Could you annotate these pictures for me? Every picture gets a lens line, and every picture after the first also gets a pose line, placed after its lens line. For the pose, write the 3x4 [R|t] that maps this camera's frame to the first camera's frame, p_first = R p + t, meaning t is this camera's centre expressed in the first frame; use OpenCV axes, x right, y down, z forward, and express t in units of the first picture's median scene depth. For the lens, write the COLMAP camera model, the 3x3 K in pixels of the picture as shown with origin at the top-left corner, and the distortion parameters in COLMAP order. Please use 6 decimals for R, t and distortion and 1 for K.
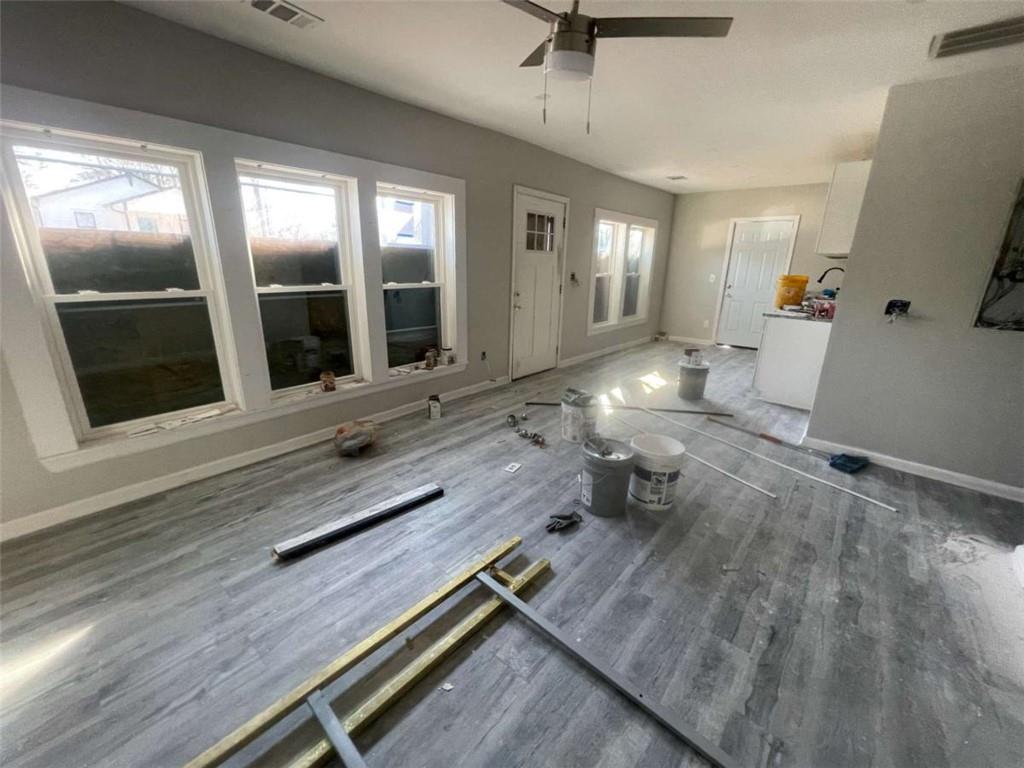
lens RADIAL K [[408.8, 0, 509.7], [0, 408.8, 381.7], [0, 0, 1]] dist [-0.000303, 0.000046]
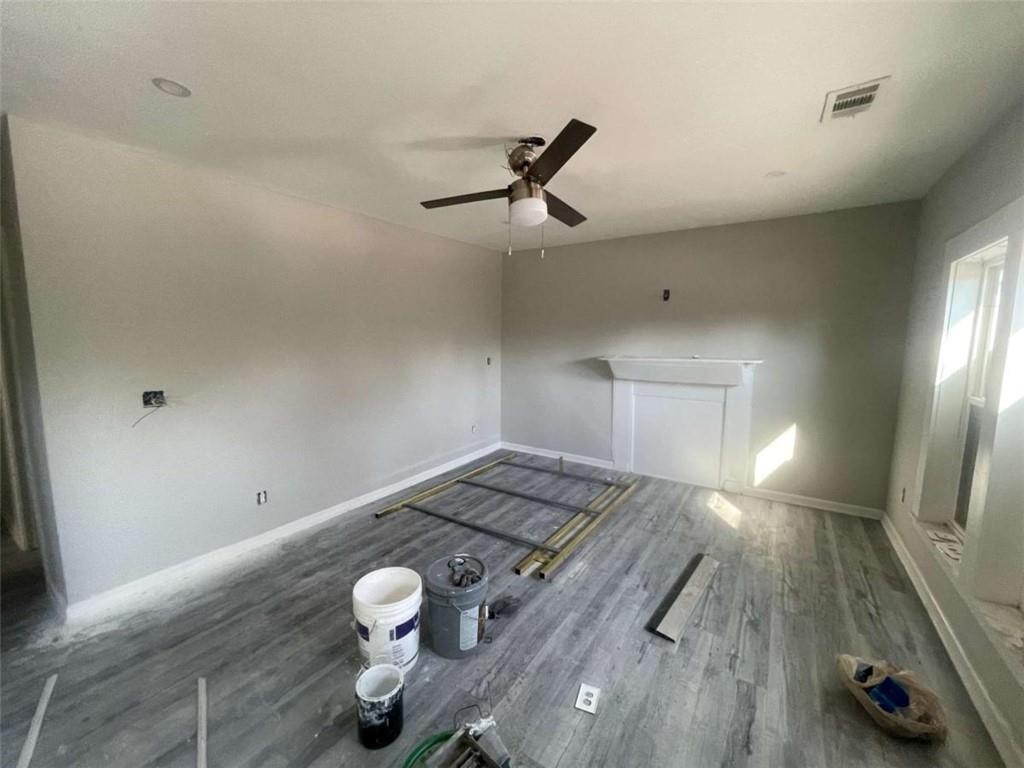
lens RADIAL K [[408.8, 0, 509.7], [0, 408.8, 381.7], [0, 0, 1]] dist [-0.000303, 0.000046]
pose [[-0.991567, -0.012712, -0.128969, 0.243142], [-0.062732, 0.917891, 0.391843, -0.527058], [0.113398, 0.396629, -0.910948, 1.607406]]
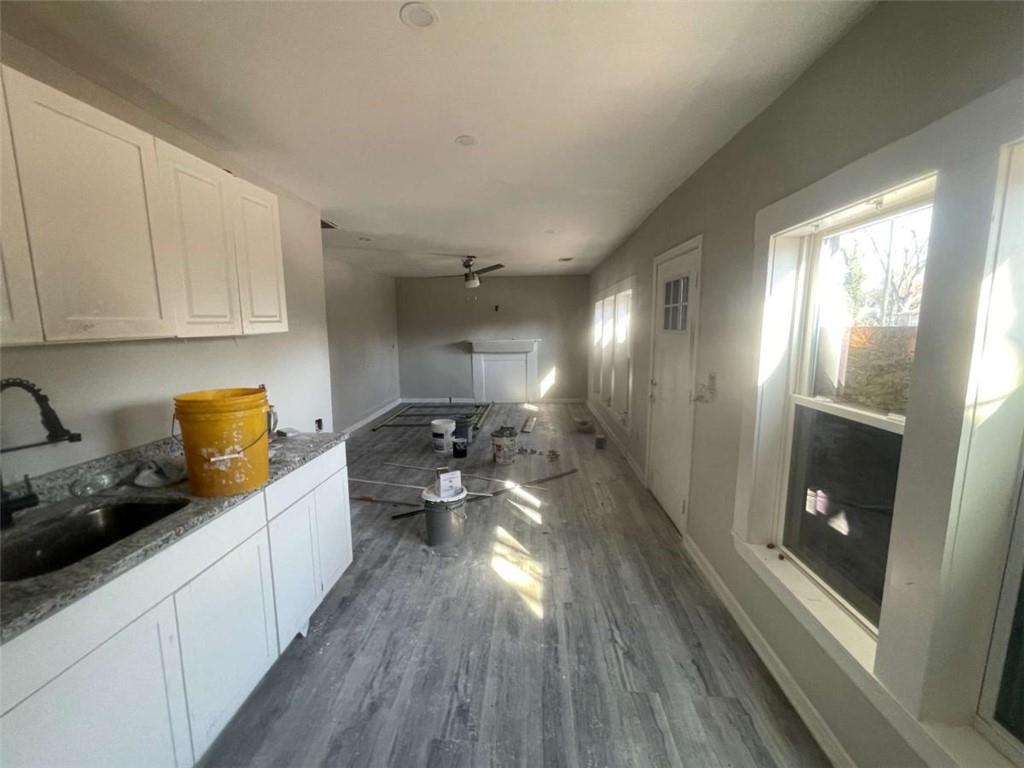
lens RADIAL K [[408.8, 0, 509.7], [0, 408.8, 381.7], [0, 0, 1]] dist [-0.000303, 0.000046]
pose [[-0.789803, 0.064914, -0.609916, 1.397009], [-0.185965, 0.922235, 0.338968, -0.835491], [0.584490, 0.381141, -0.716312, 2.692724]]
